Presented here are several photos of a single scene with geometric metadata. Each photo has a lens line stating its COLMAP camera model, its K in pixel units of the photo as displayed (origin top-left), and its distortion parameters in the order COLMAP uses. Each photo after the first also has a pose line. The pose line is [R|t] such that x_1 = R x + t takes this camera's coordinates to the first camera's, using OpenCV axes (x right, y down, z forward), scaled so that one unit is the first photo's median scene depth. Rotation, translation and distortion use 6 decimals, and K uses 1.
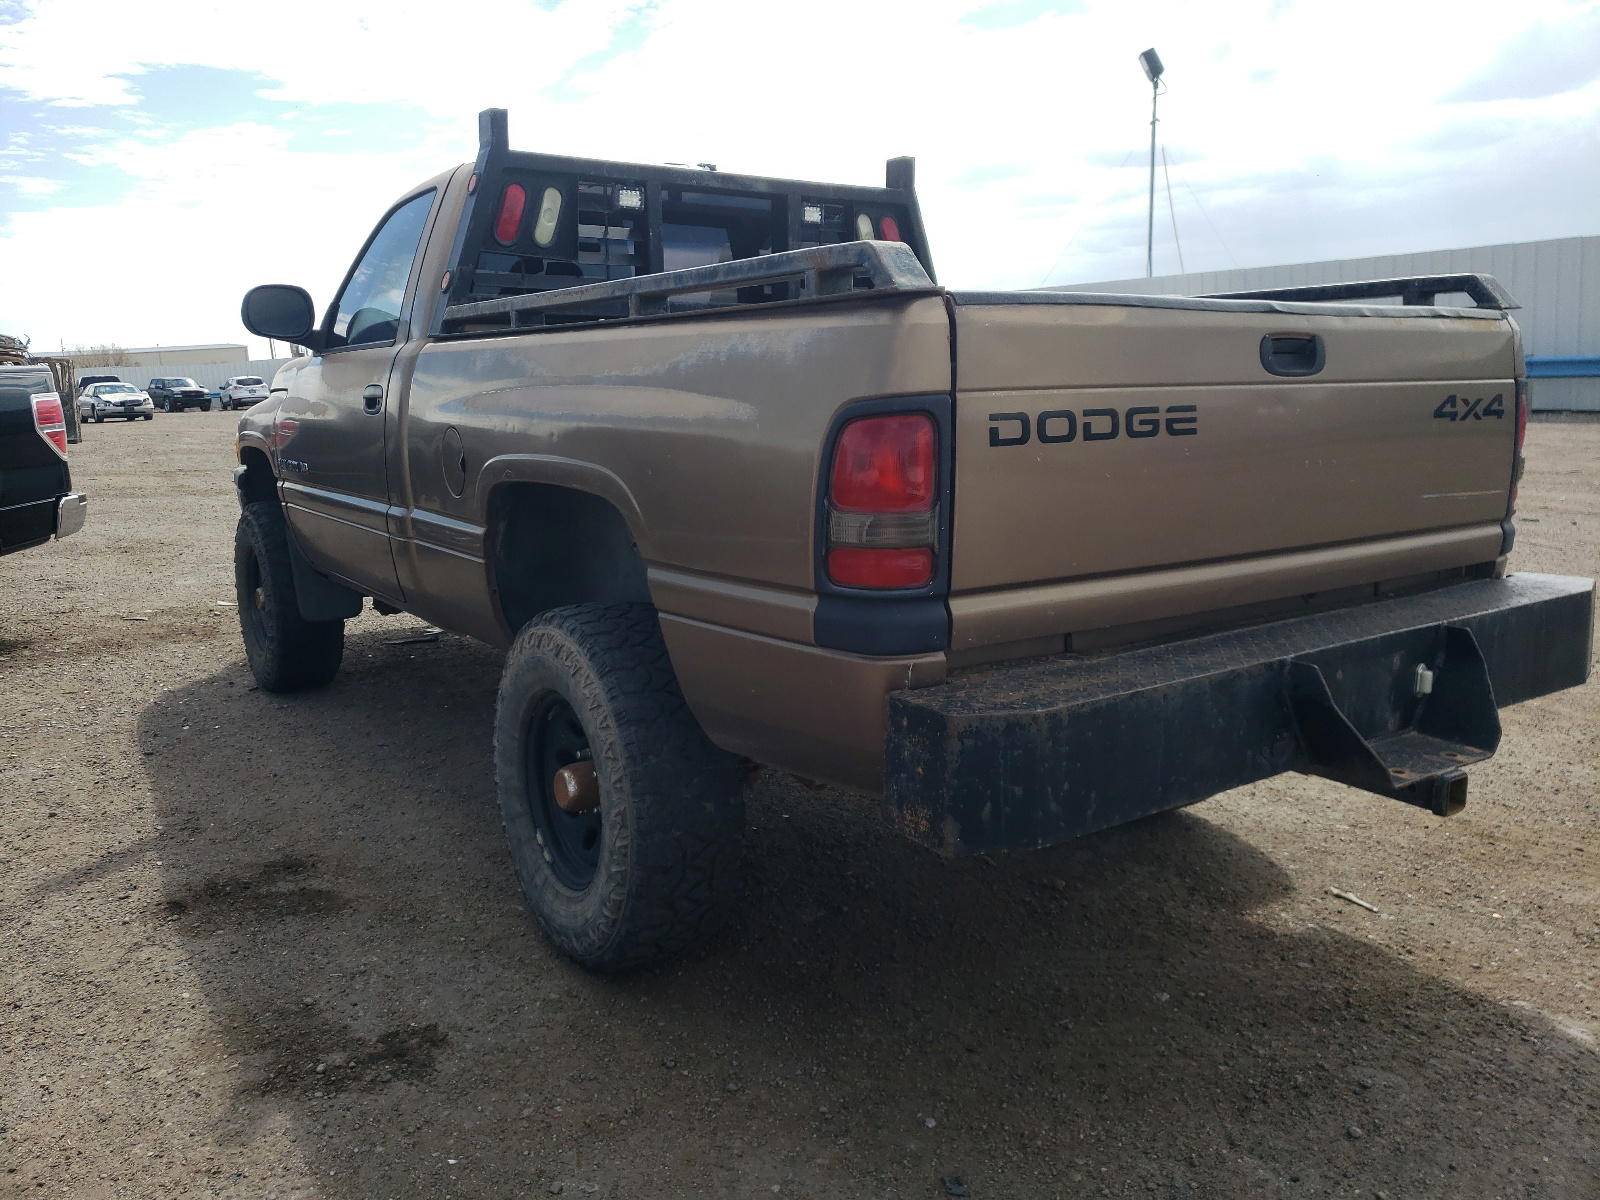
lens RADIAL K [[1219.0, 0, 799.6], [0, 1219.0, 538.5], [0, 0, 1]] dist [0.014365, 0.003594]
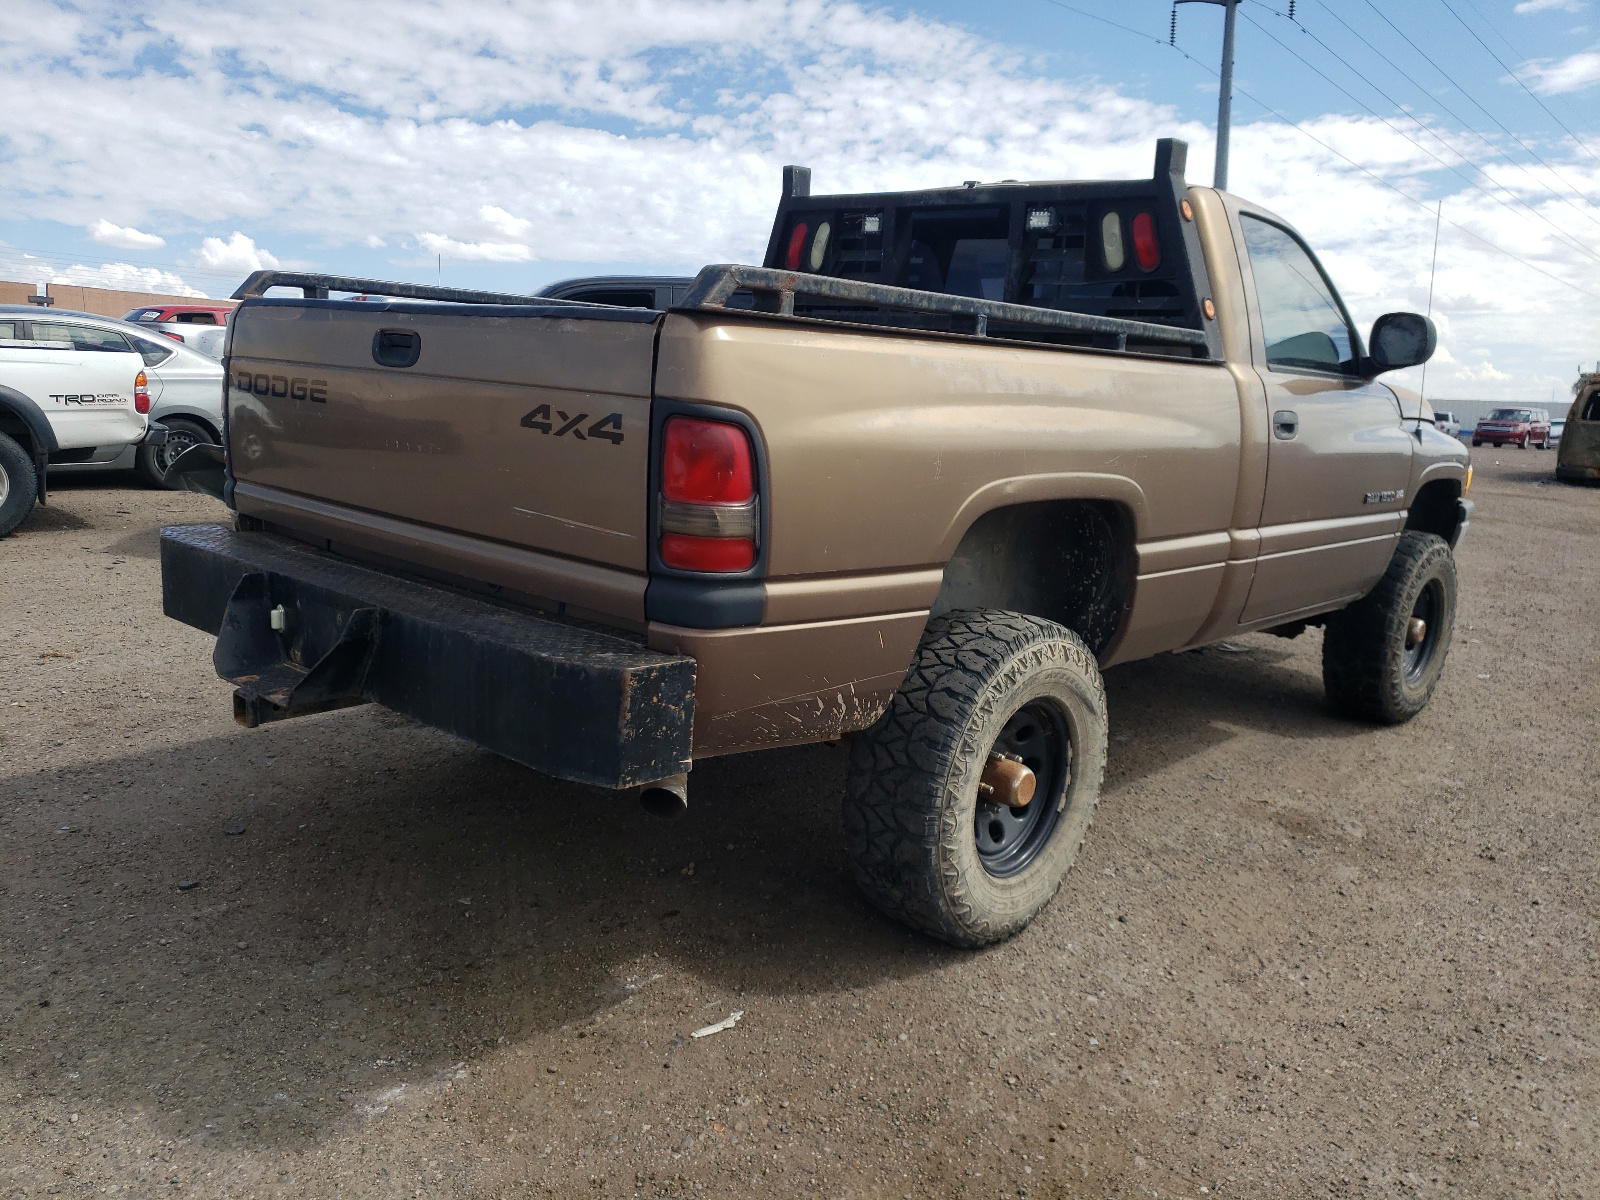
lens RADIAL K [[1260.0, 0, 800.0], [0, 1260.0, 600.0], [0, 0, 1]] dist [0.013962, 0.001825]
pose [[0.247147, 0.205180, -0.947006, 1.450245], [-0.191137, 0.968445, 0.159943, -0.158366], [0.949940, 0.141478, 0.278566, 0.917925]]
